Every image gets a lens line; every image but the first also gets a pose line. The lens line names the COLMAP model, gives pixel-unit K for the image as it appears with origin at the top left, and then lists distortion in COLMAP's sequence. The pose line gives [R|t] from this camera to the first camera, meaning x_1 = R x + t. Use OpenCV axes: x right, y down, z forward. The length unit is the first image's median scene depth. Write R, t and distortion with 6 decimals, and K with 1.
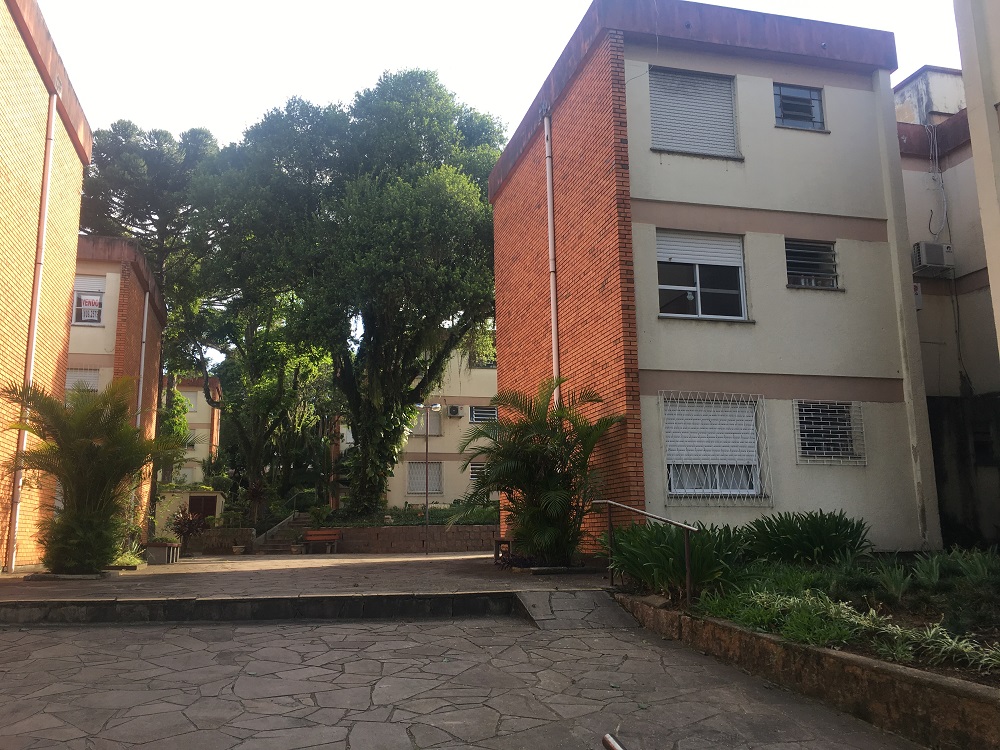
lens RADIAL K [[846.5, 0, 496.0], [0, 846.5, 372.4], [0, 0, 1]] dist [0.012666, -0.001880]
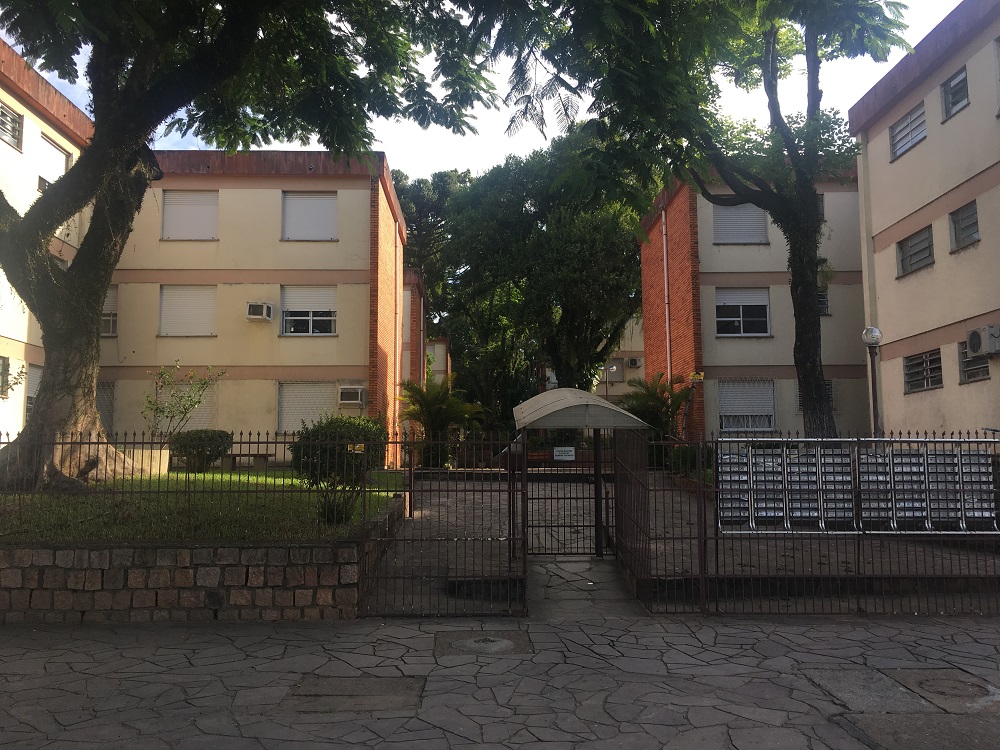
lens RADIAL K [[846.5, 0, 497.3], [0, 846.5, 376.1], [0, 0, 1]] dist [0.012666, -0.001880]
pose [[0.971873, -0.013186, -0.235137, 0.142211], [0.033731, 0.995931, 0.083570, -0.133790], [0.233079, -0.089150, 0.968363, -0.823763]]
